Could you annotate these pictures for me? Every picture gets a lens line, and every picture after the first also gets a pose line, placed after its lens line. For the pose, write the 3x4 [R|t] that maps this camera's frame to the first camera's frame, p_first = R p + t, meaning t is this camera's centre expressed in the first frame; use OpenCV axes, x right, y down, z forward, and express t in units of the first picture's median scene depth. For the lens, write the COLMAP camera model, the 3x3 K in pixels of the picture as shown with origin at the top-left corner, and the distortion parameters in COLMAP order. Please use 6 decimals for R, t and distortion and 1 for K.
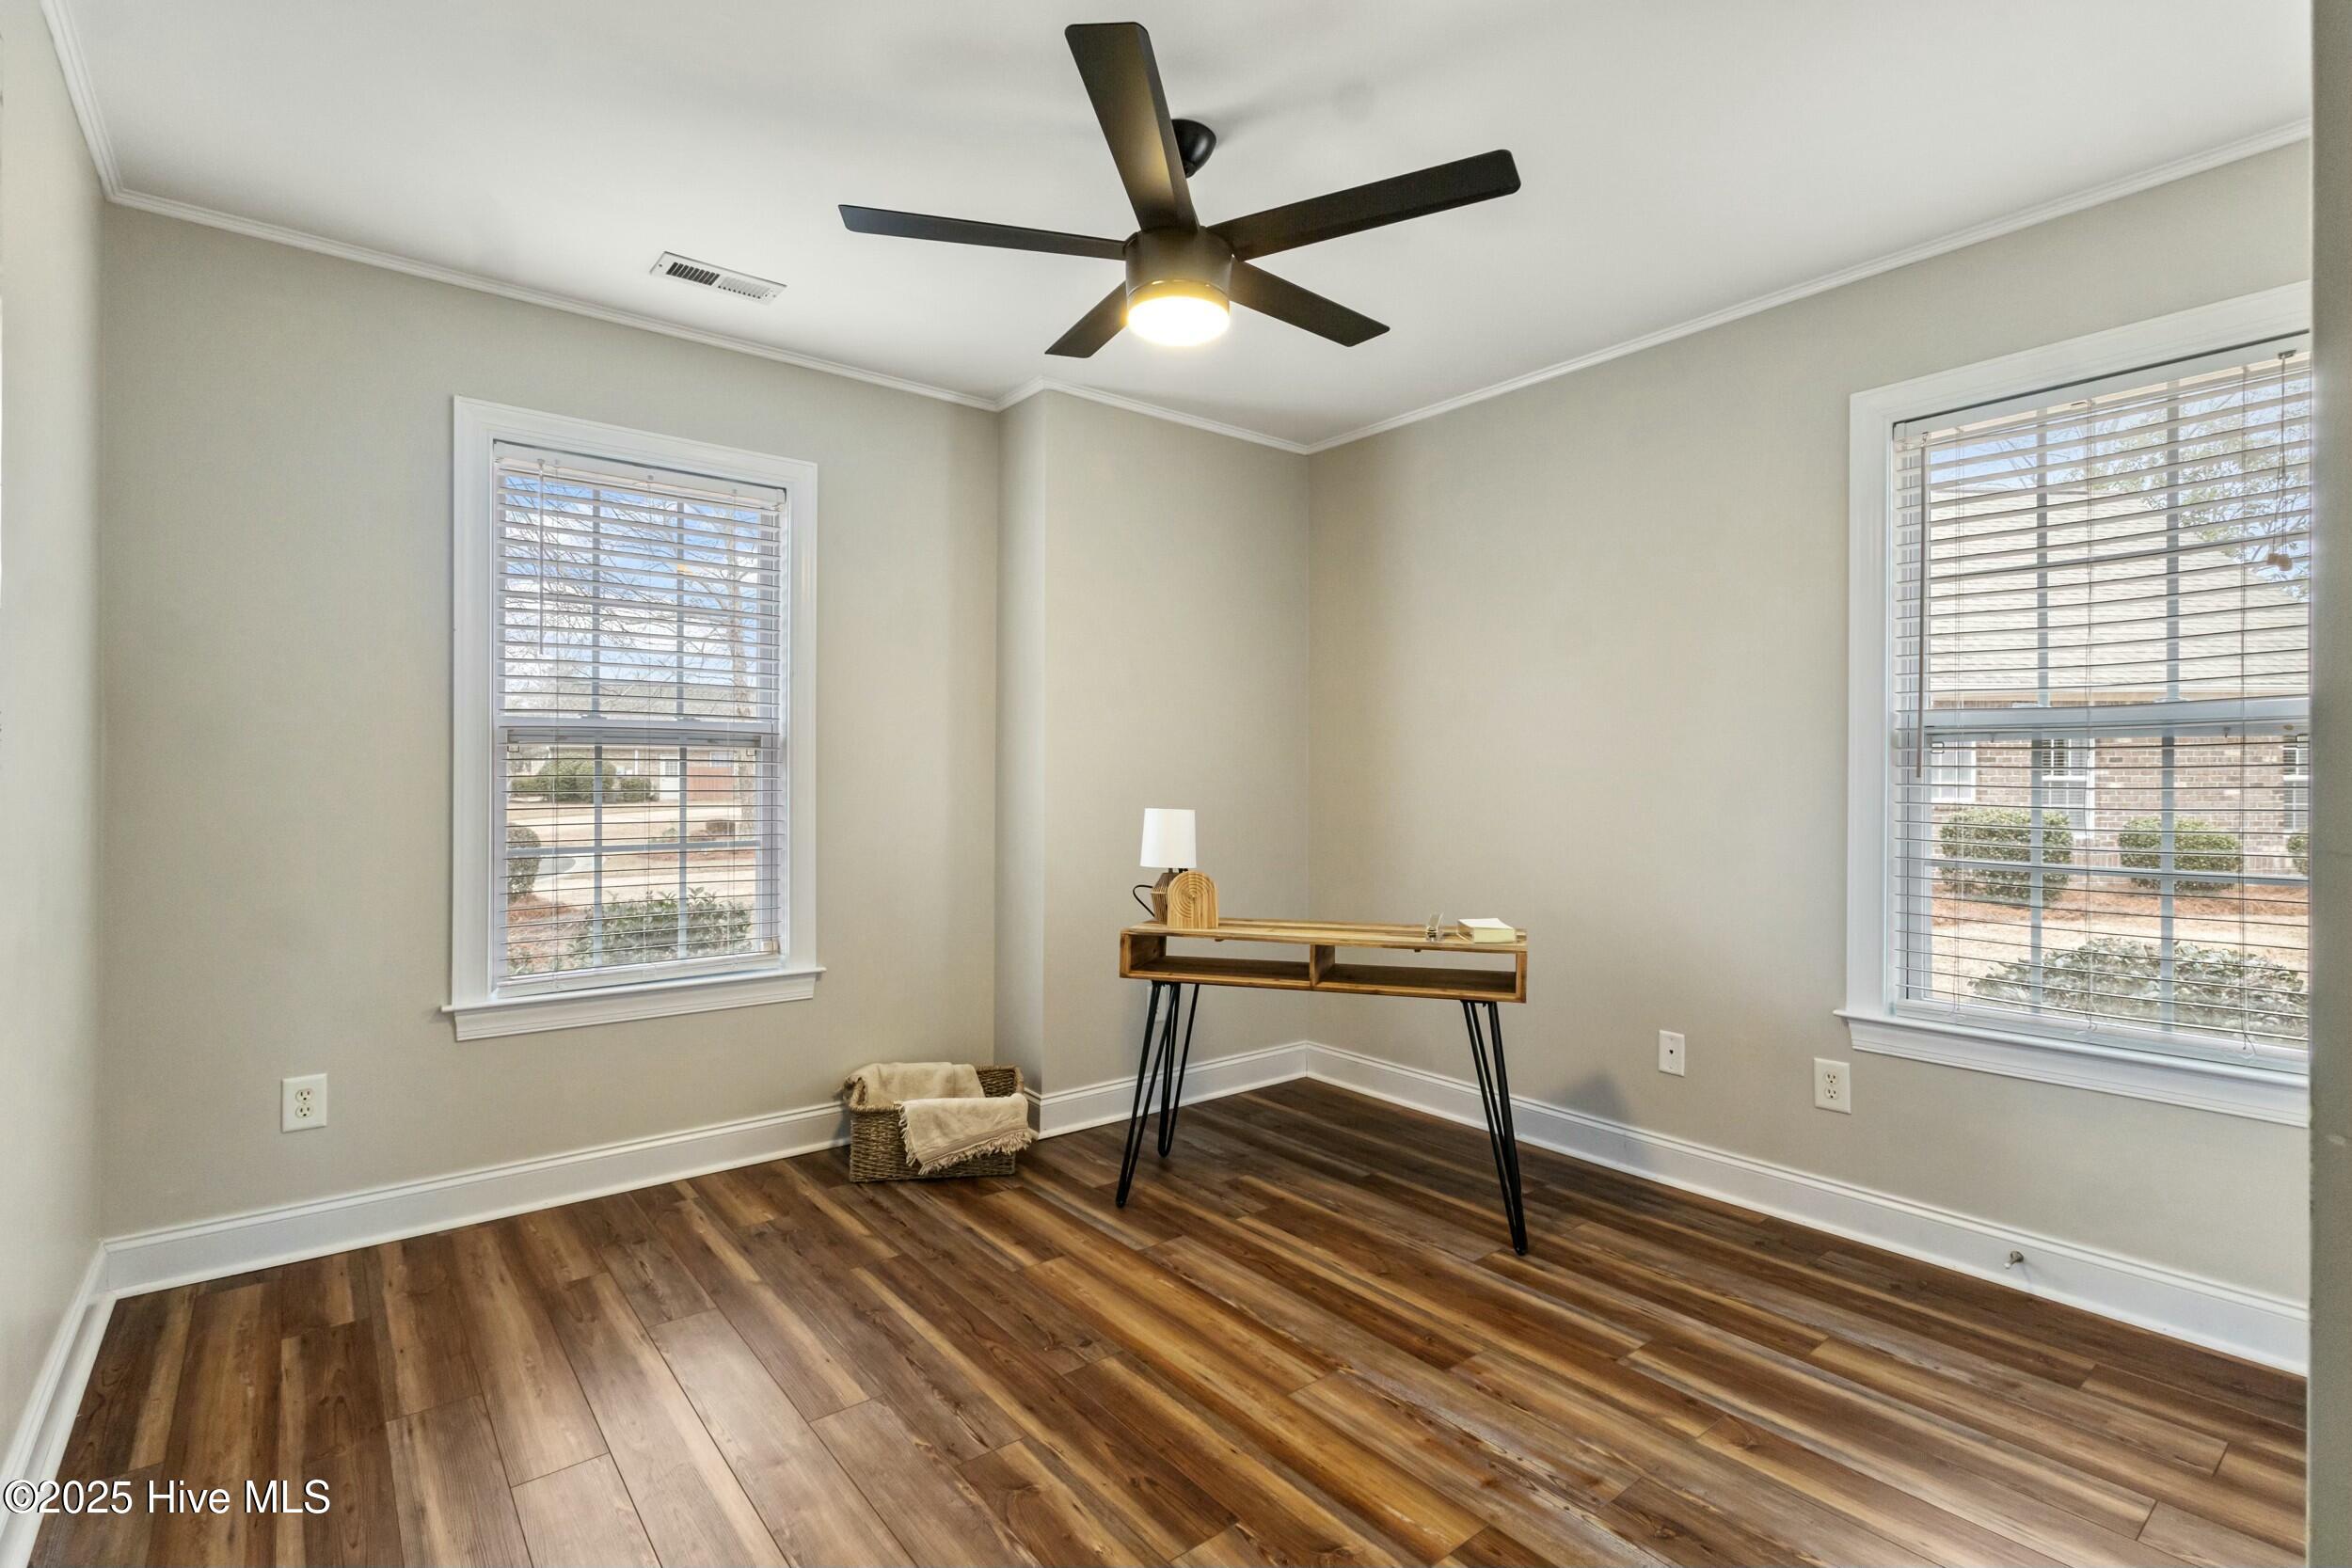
lens RADIAL K [[1084.7, 0, 1163.9], [0, 1084.7, 774.9], [0, 0, 1]] dist [0.000625, 0.000273]
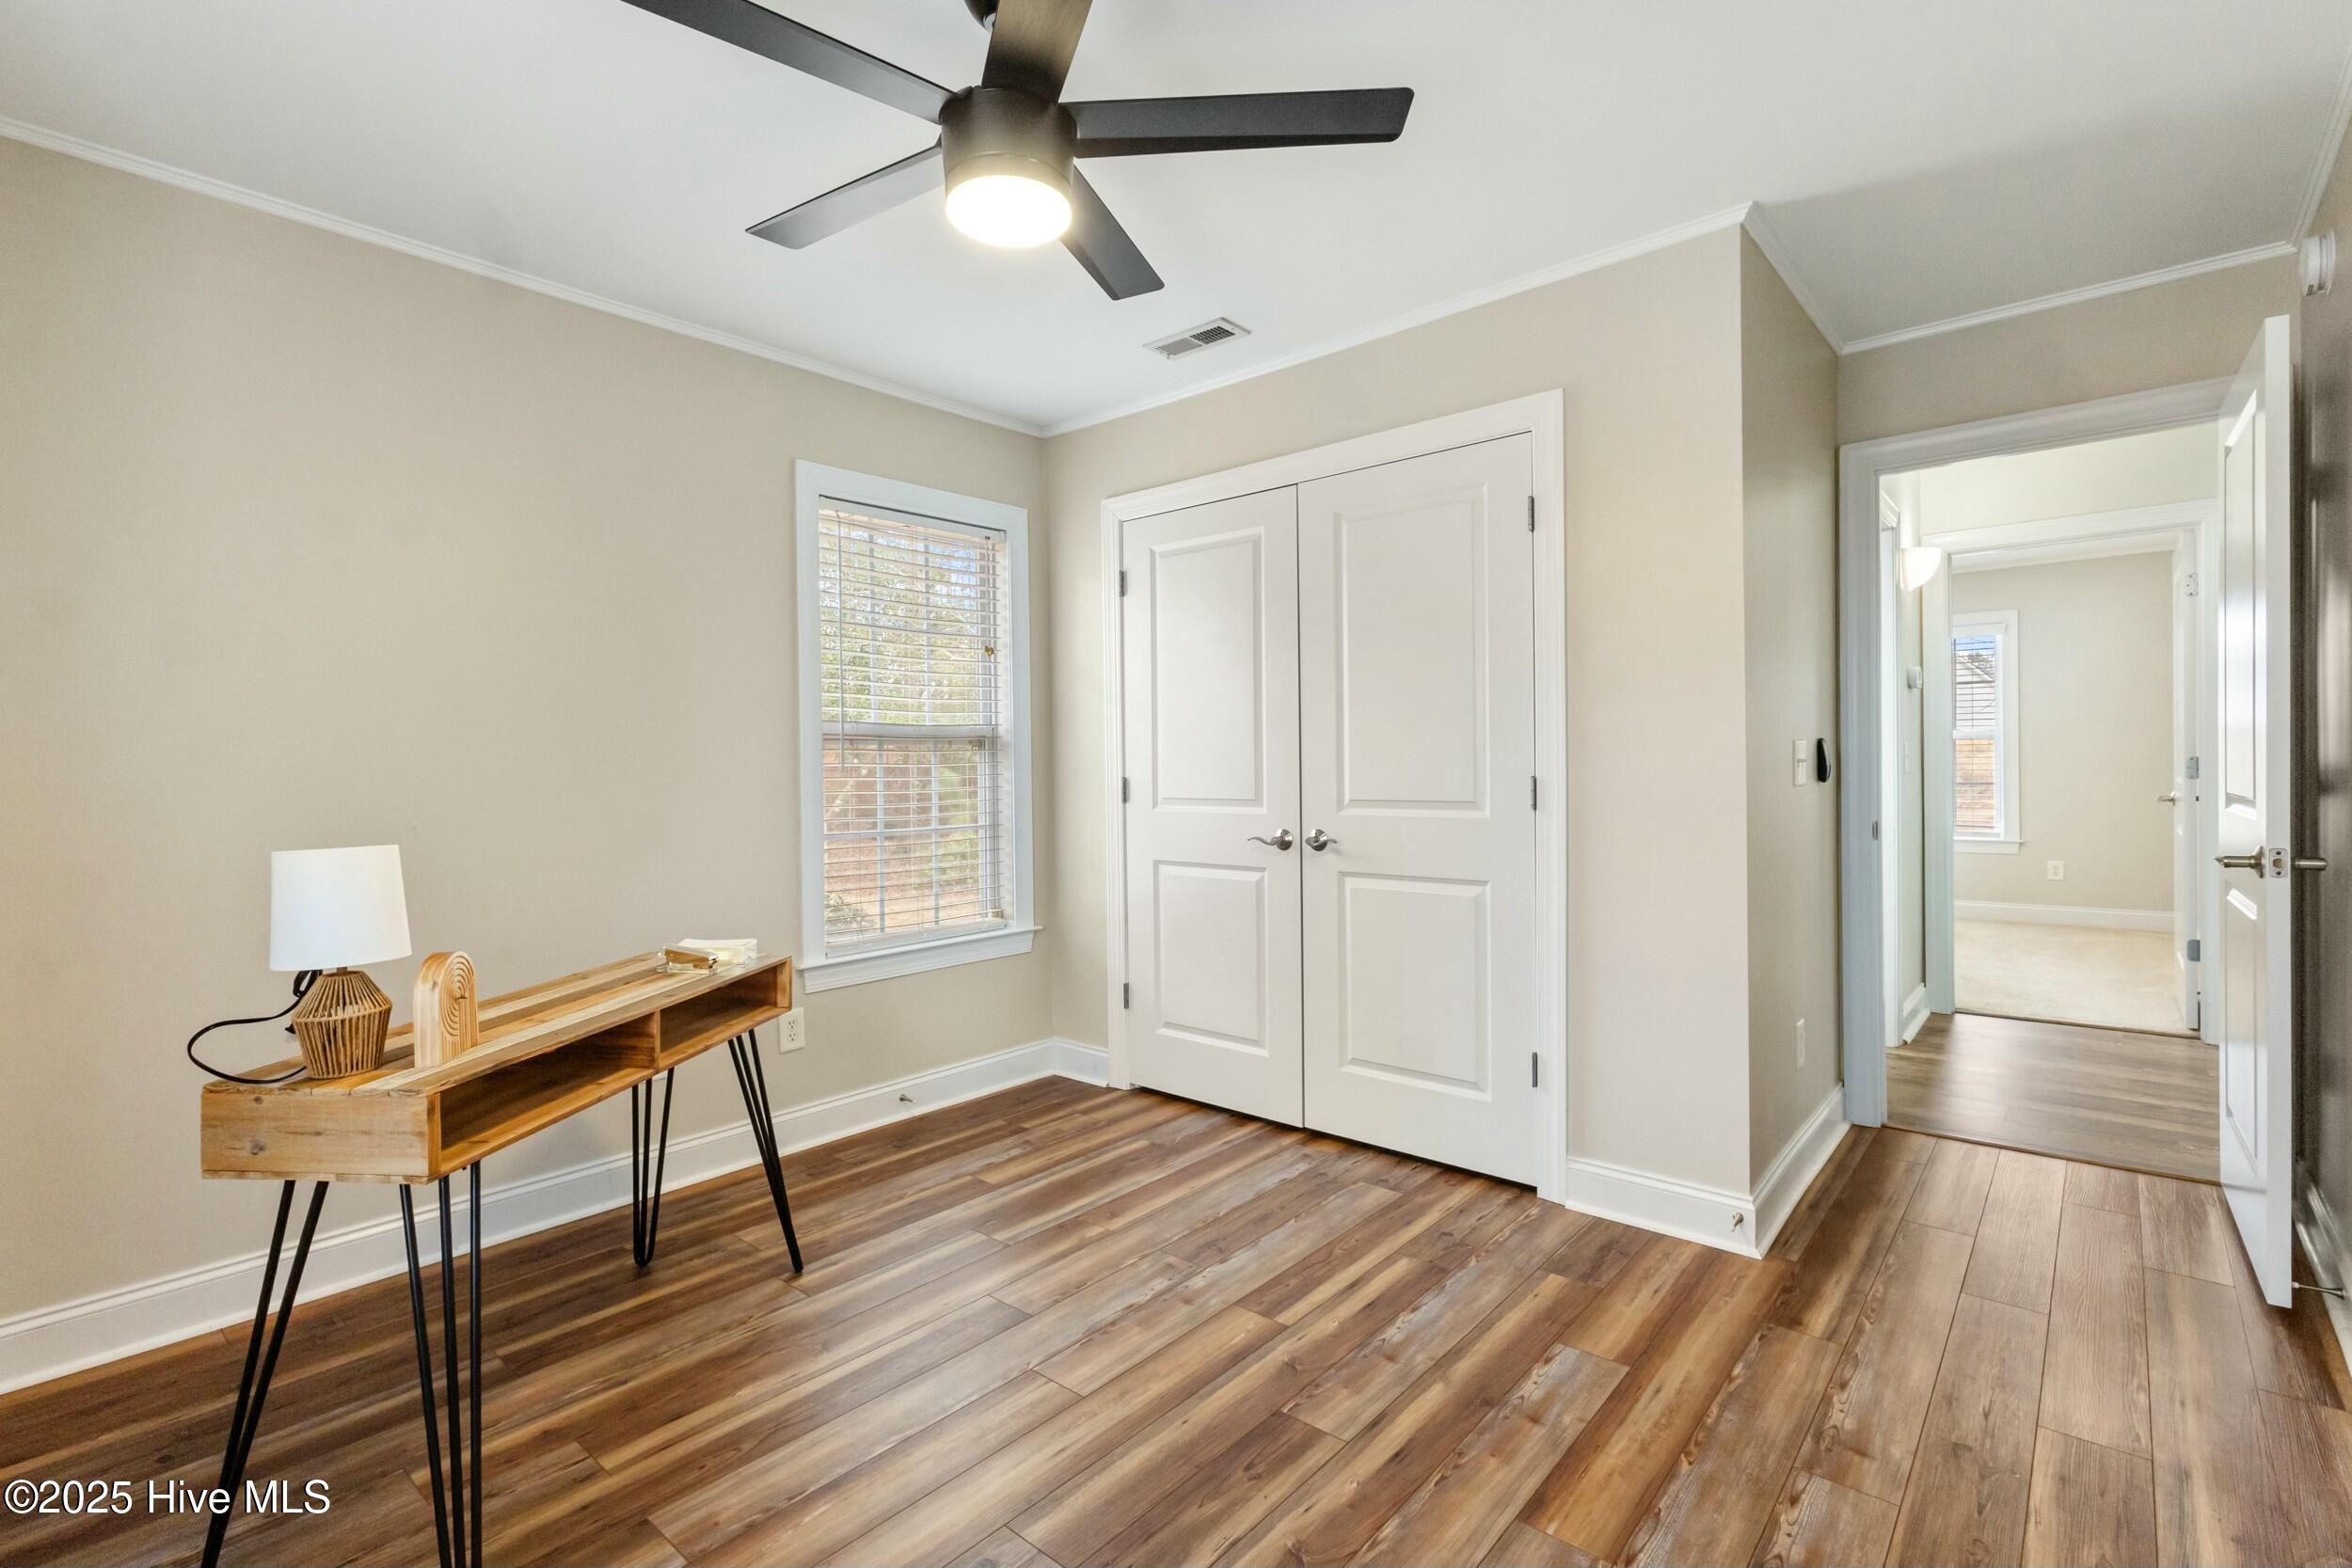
lens RADIAL K [[1084.7, 0, 1163.3], [0, 1084.7, 776.9], [0, 0, 1]] dist [0.000625, 0.000273]
pose [[-0.182378, -0.007961, 0.983196, -0.793509], [0.013519, 0.999852, 0.010603, -0.000401], [-0.983136, 0.015226, -0.182244, 1.011573]]
